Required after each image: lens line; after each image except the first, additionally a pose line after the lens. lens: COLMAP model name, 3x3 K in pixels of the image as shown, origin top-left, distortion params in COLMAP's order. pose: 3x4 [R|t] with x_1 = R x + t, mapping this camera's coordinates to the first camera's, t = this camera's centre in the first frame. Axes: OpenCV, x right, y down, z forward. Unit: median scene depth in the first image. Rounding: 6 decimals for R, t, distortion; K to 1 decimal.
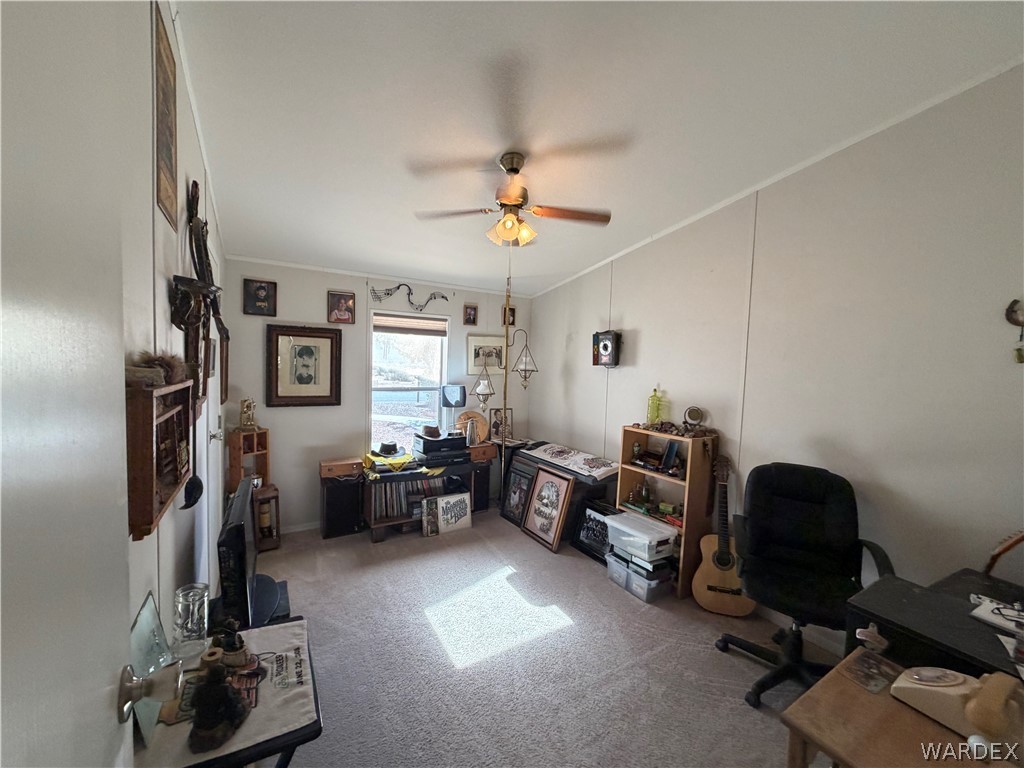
lens RADIAL K [[410.5, 0, 510.1], [0, 410.5, 387.2], [0, 0, 1]] dist [0.002046, 0.000024]
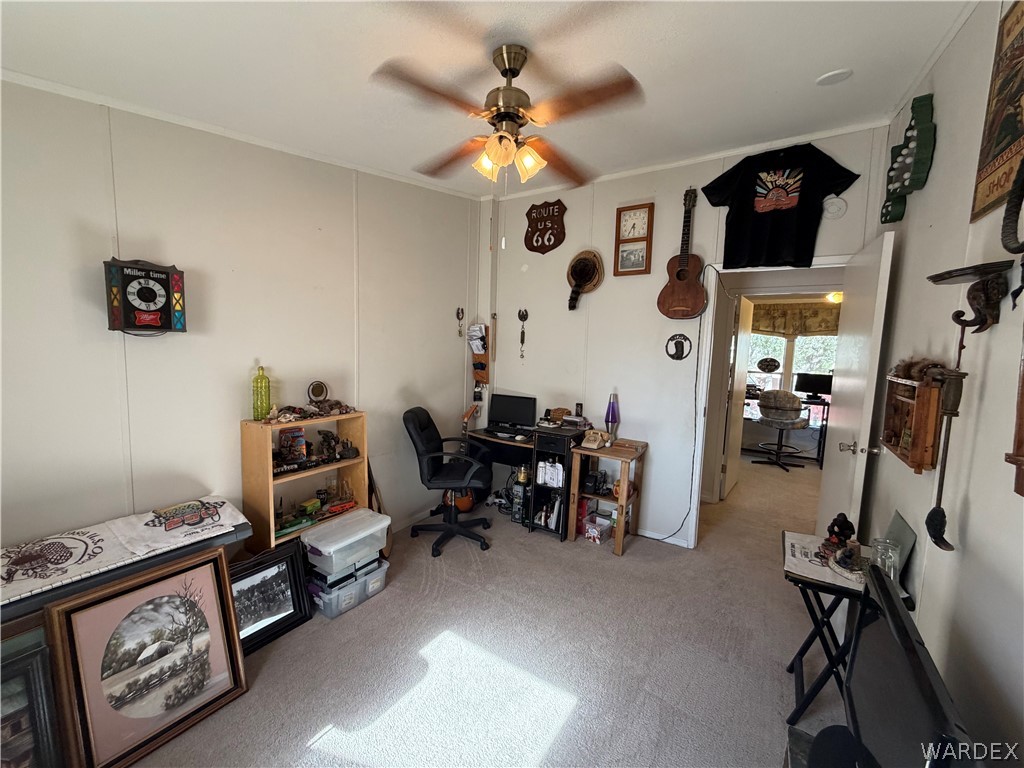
lens RADIAL K [[410.5, 0, 512.0], [0, 410.5, 386.9], [0, 0, 1]] dist [0.002046, 0.000024]
pose [[-0.442874, -0.137749, 0.885939, -0.433478], [0.002368, 0.987944, 0.154792, -0.063491], [-0.896581, 0.070651, -0.437209, 0.840130]]
